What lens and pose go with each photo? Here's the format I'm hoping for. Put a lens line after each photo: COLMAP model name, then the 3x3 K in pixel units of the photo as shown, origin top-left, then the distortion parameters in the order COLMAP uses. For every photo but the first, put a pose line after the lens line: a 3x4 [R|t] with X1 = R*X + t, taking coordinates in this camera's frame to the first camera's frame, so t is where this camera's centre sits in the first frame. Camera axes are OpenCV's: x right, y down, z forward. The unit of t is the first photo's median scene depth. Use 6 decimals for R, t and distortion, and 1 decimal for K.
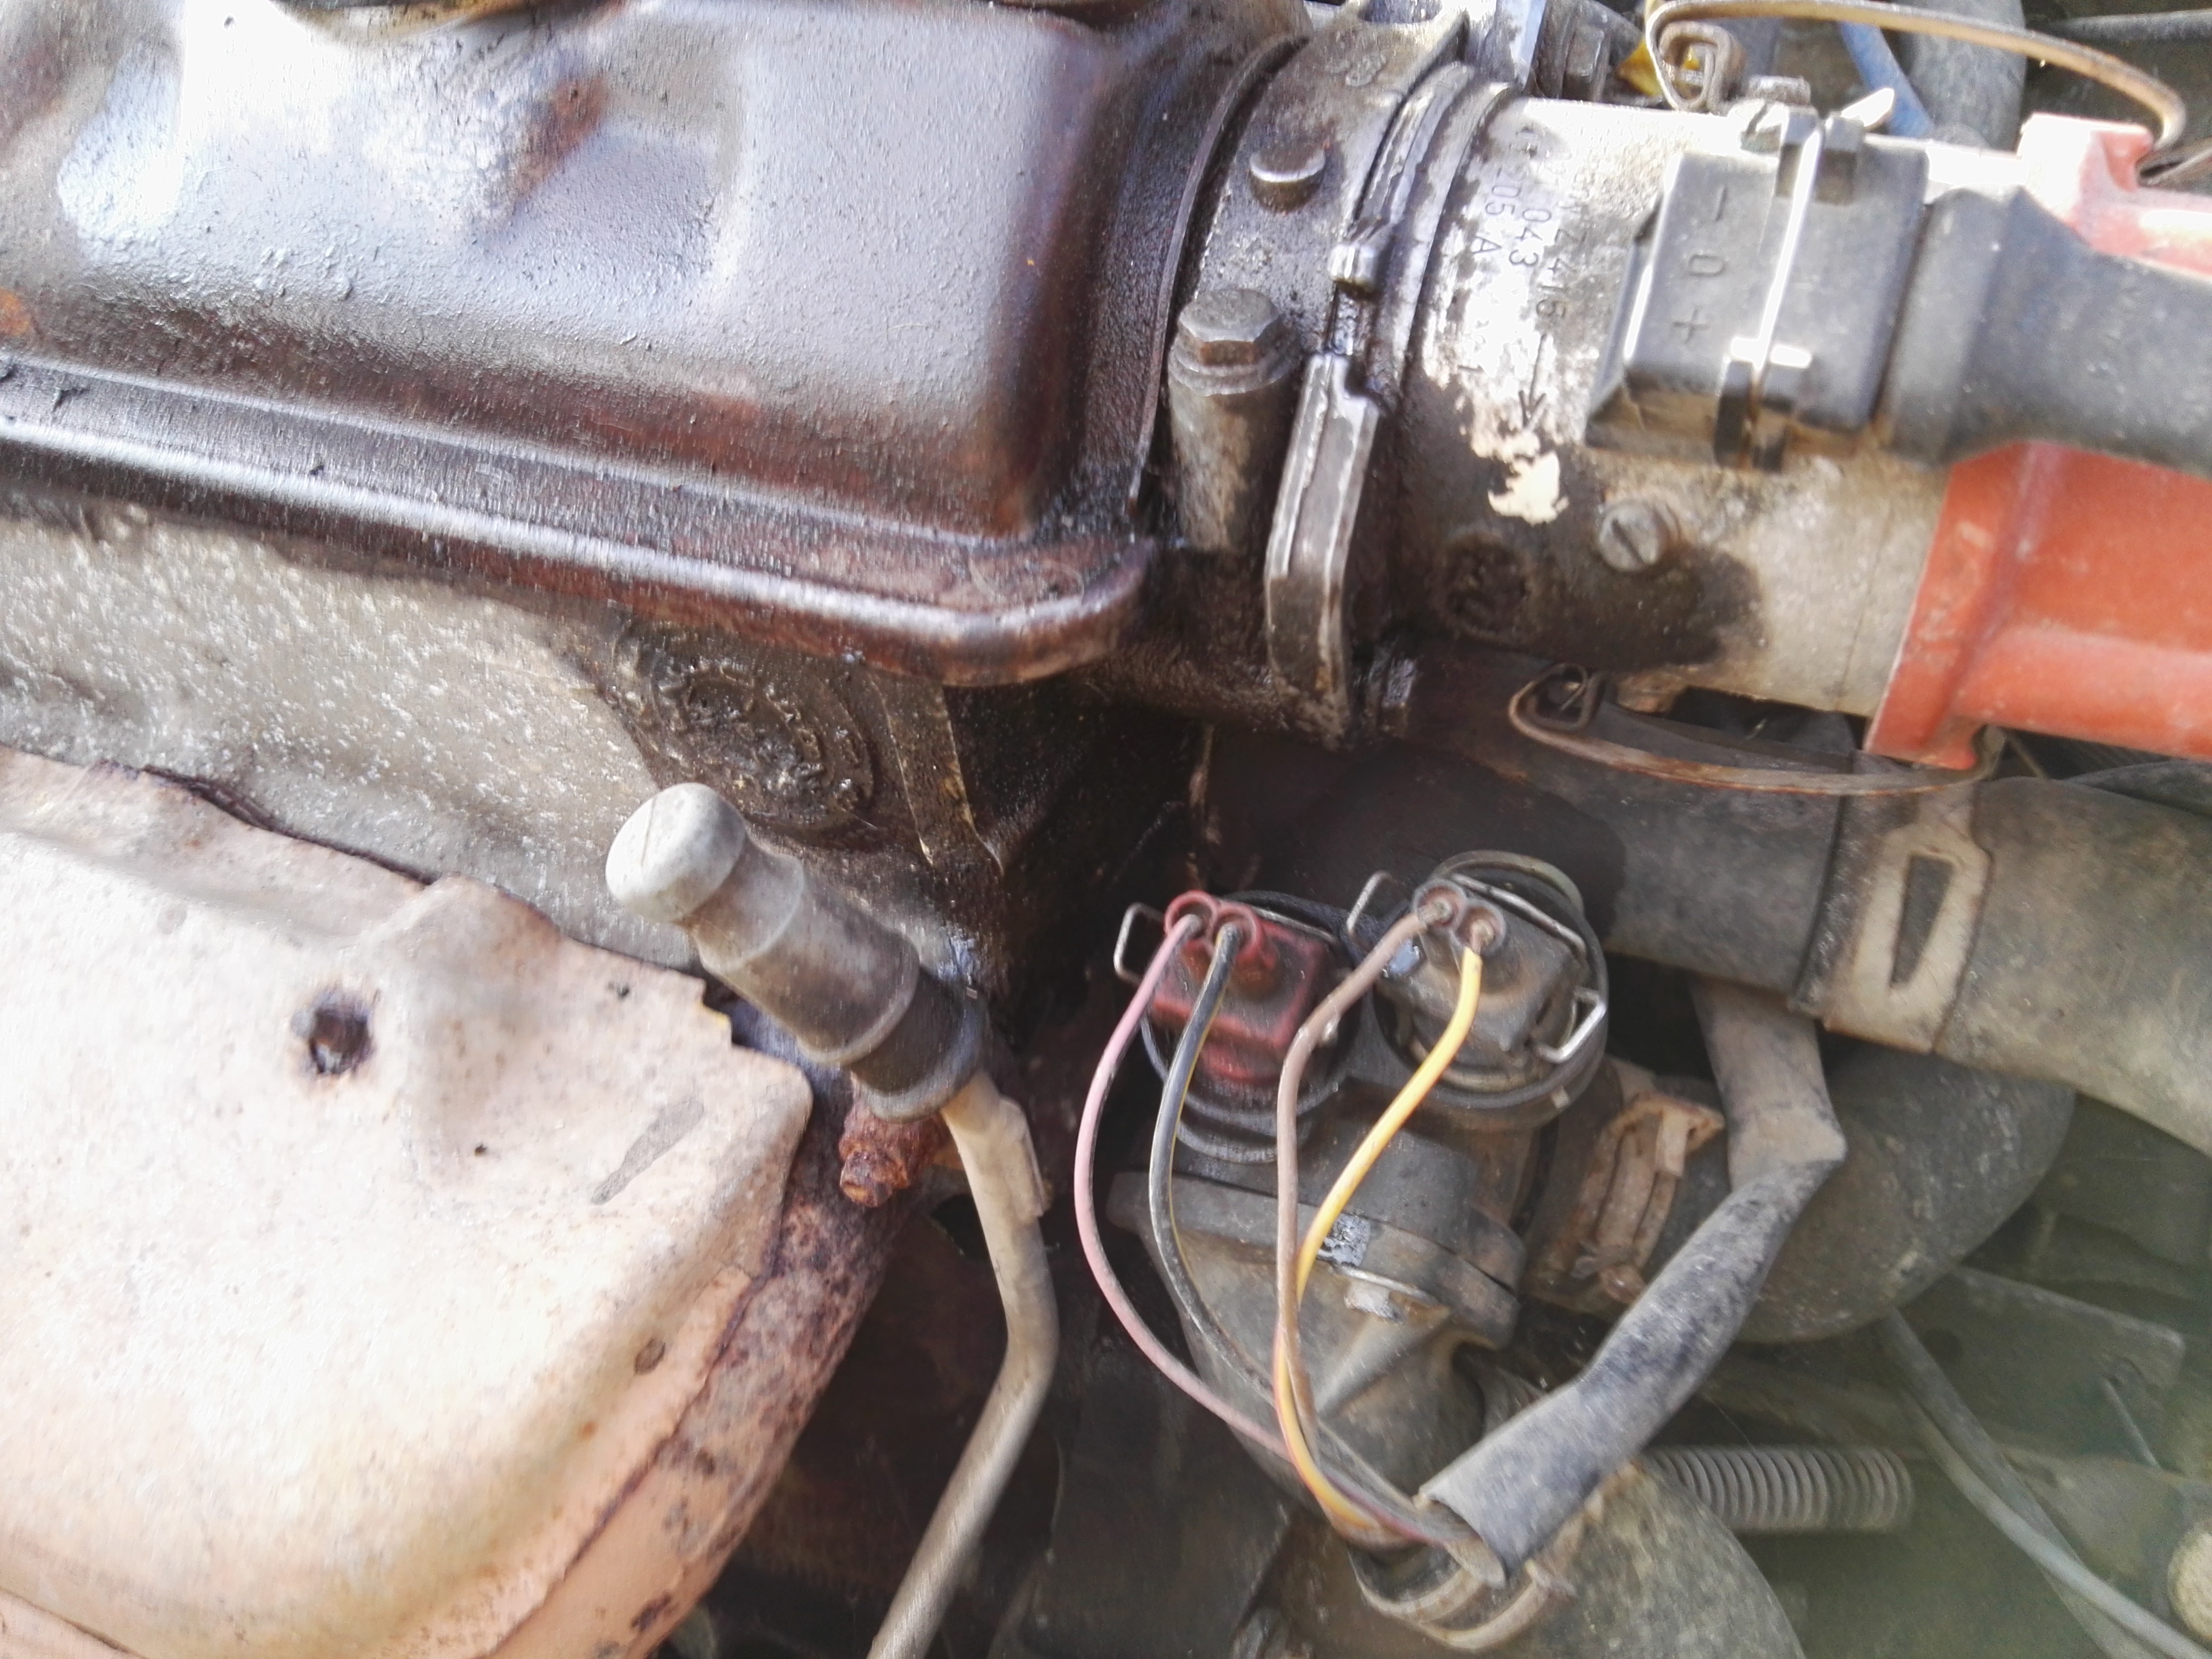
lens RADIAL K [[1851.2, 0, 1106.0], [0, 1851.2, 829.5], [0, 0, 1]] dist [0.011662, -0.009556]
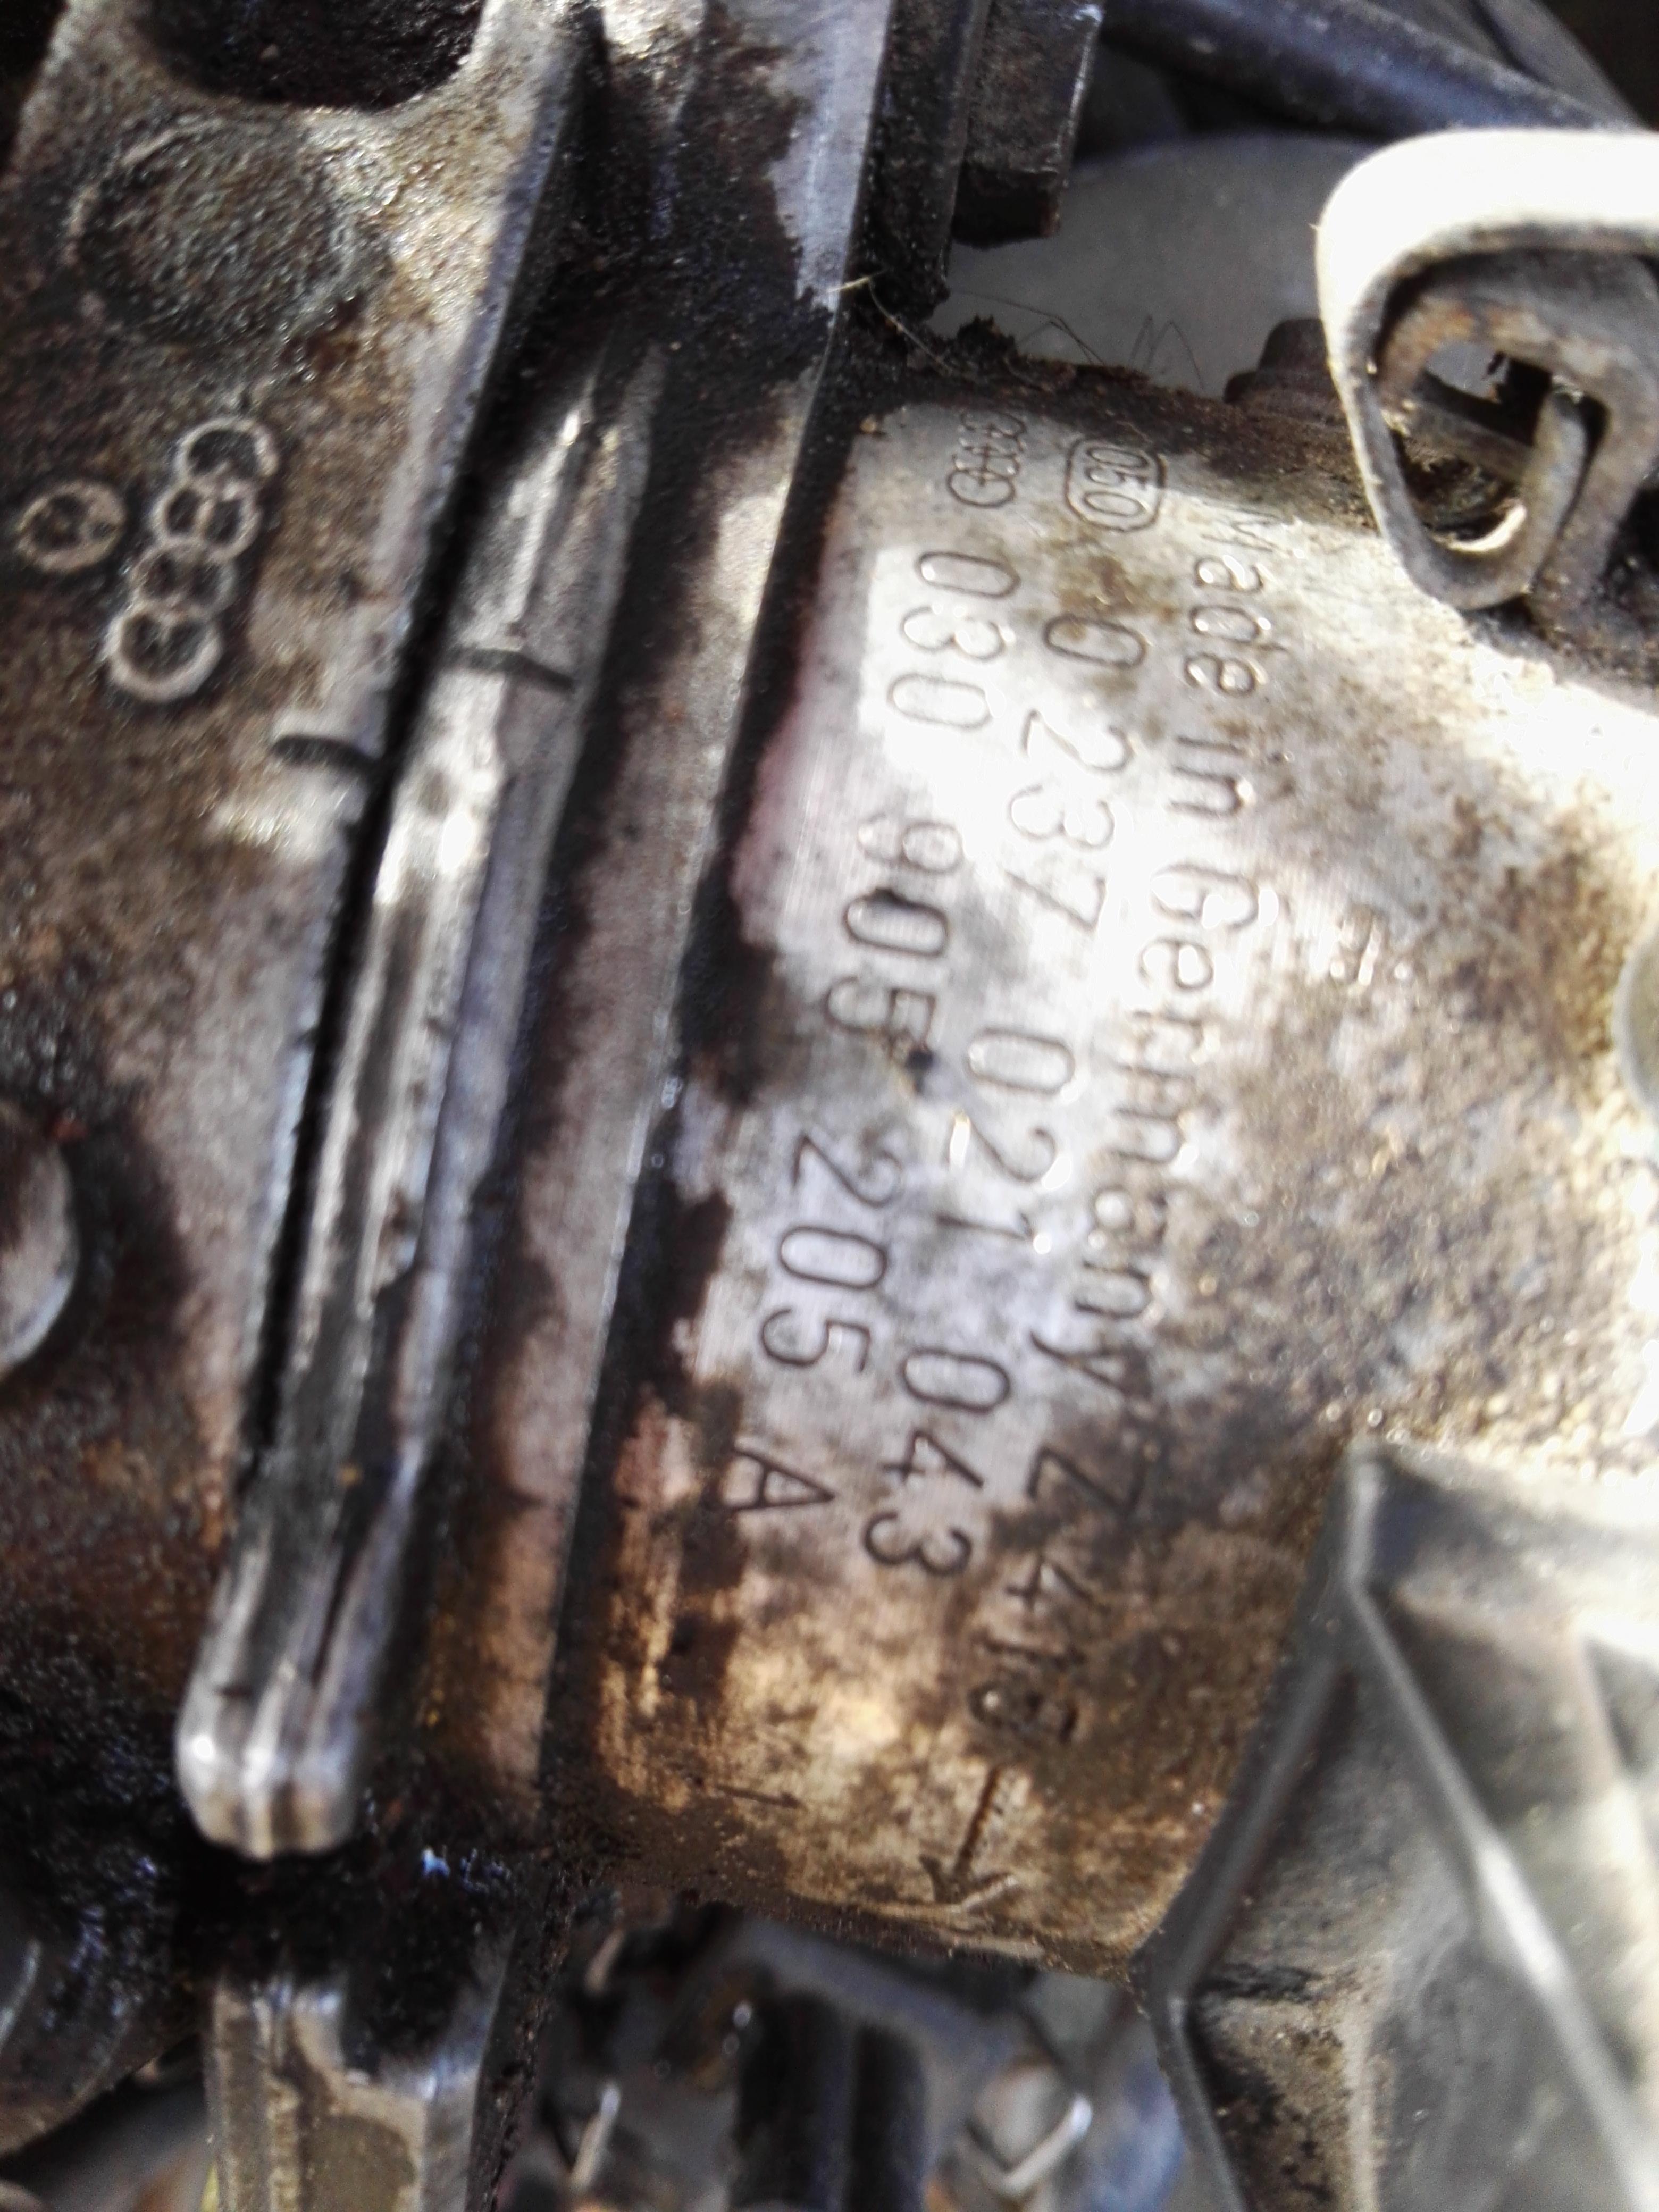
lens RADIAL K [[1901.6, 0, 794.9], [0, 1901.6, 1108.7], [0, 0, 1]] dist [0.251167, -0.702962]
pose [[0.972622, -0.180605, 0.146248, 0.176616], [0.077763, 0.845965, 0.527537, -0.506399], [-0.218996, -0.501722, 0.836849, 0.793936]]
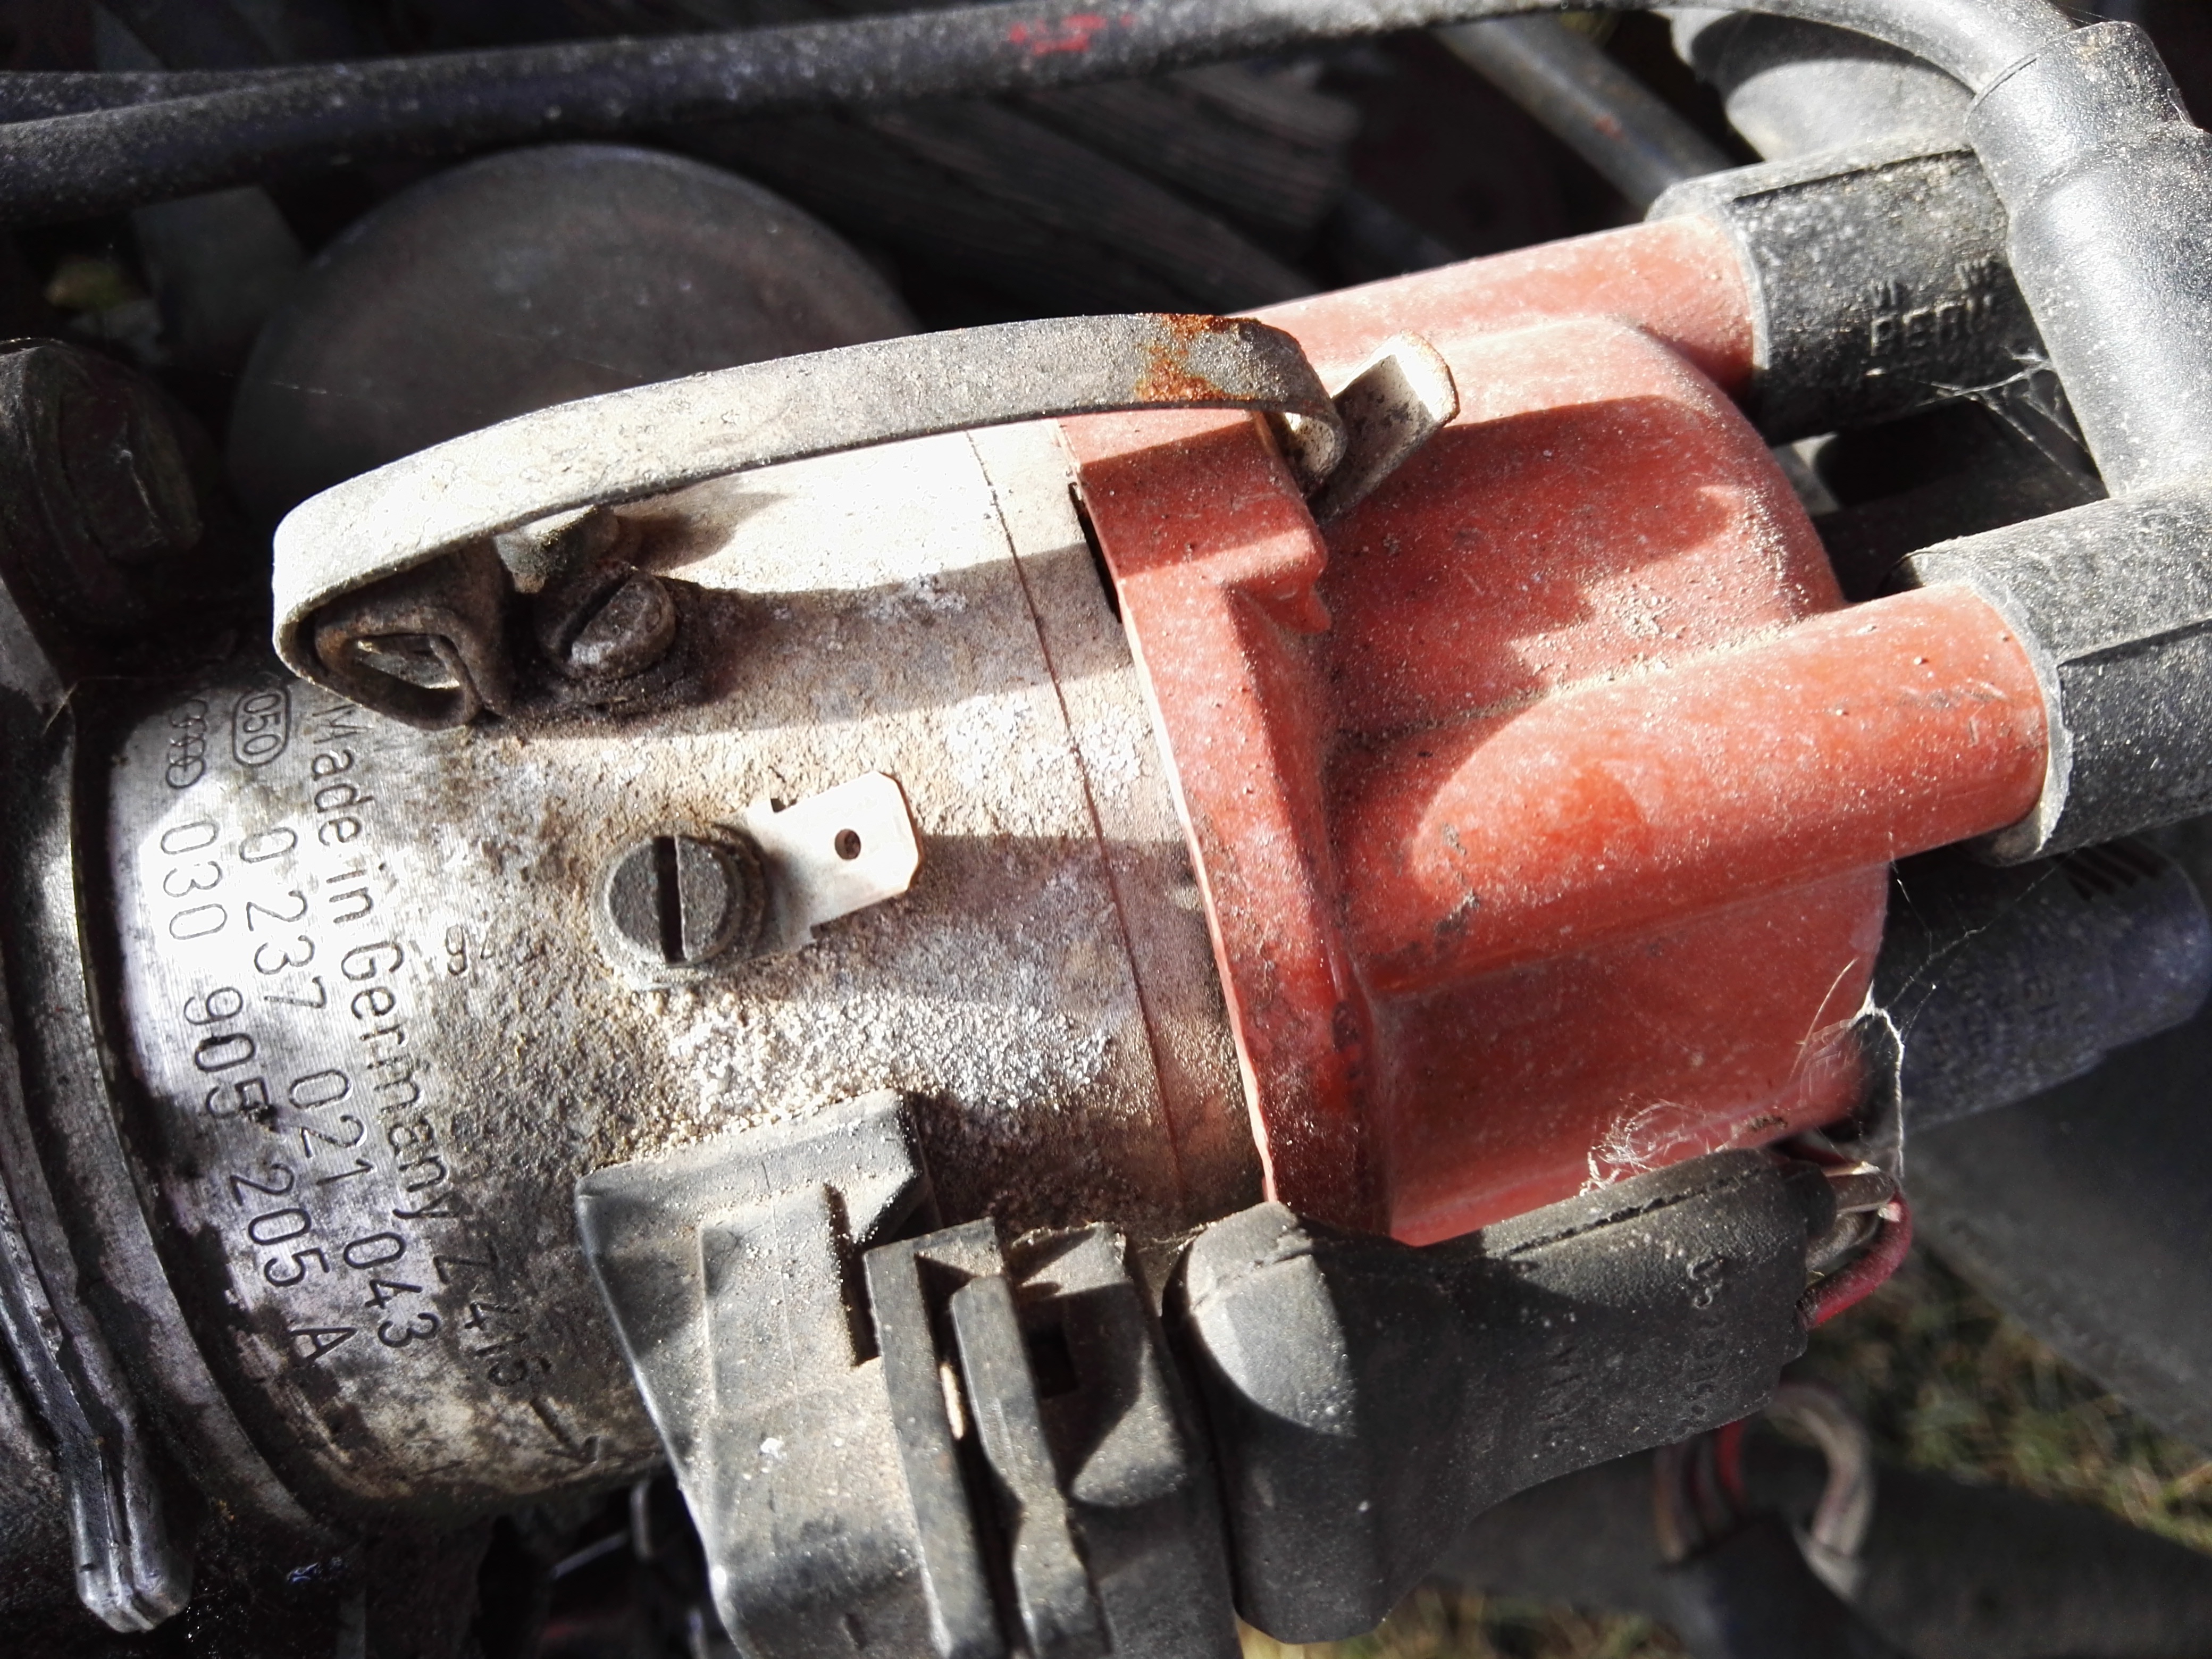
lens RADIAL K [[1938.9, 0, 1106.0], [0, 1938.9, 829.5], [0, 0, 1]] dist [-0.051245, -0.001088]
pose [[0.767937, -0.604652, 0.211351, 0.339292], [0.357290, 0.678231, 0.642142, -0.660168], [-0.531617, -0.417611, 0.736875, 0.568013]]
